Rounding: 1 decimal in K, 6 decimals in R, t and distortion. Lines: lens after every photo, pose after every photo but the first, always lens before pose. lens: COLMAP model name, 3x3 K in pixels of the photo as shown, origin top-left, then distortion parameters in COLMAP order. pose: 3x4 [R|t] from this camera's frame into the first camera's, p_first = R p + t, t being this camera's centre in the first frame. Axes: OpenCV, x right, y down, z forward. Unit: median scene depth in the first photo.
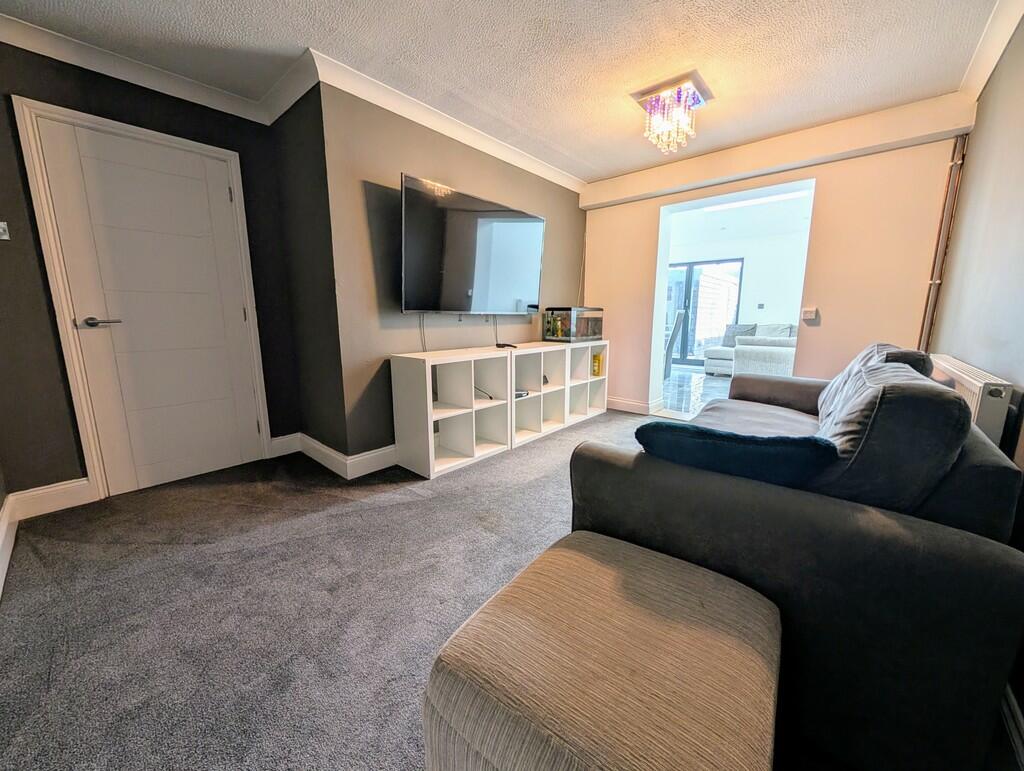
lens RADIAL K [[385.2, 0, 514.2], [0, 385.2, 382.7], [0, 0, 1]] dist [0.001236, 0.000237]
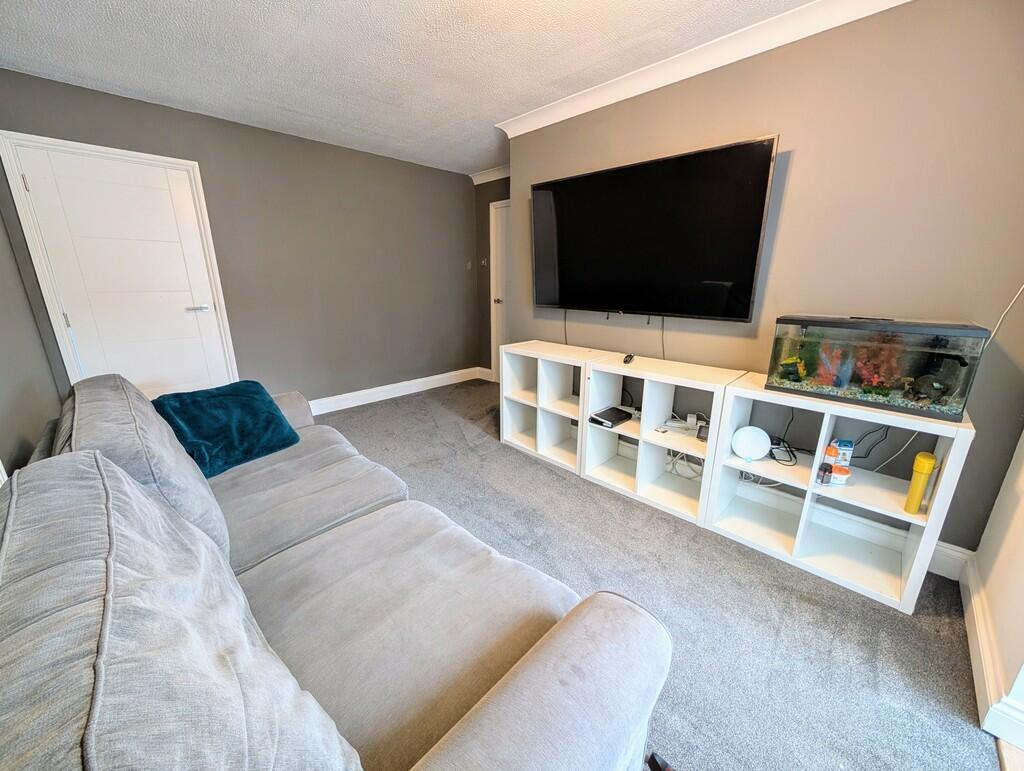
lens RADIAL K [[385.2, 0, 514.2], [0, 385.2, 382.7], [0, 0, 1]] dist [0.001236, 0.000237]
pose [[-0.053966, 0.263395, -0.963177, 1.068286], [-0.175464, 0.947073, 0.268822, -0.312661], [0.983006, 0.183511, -0.004894, 1.164477]]
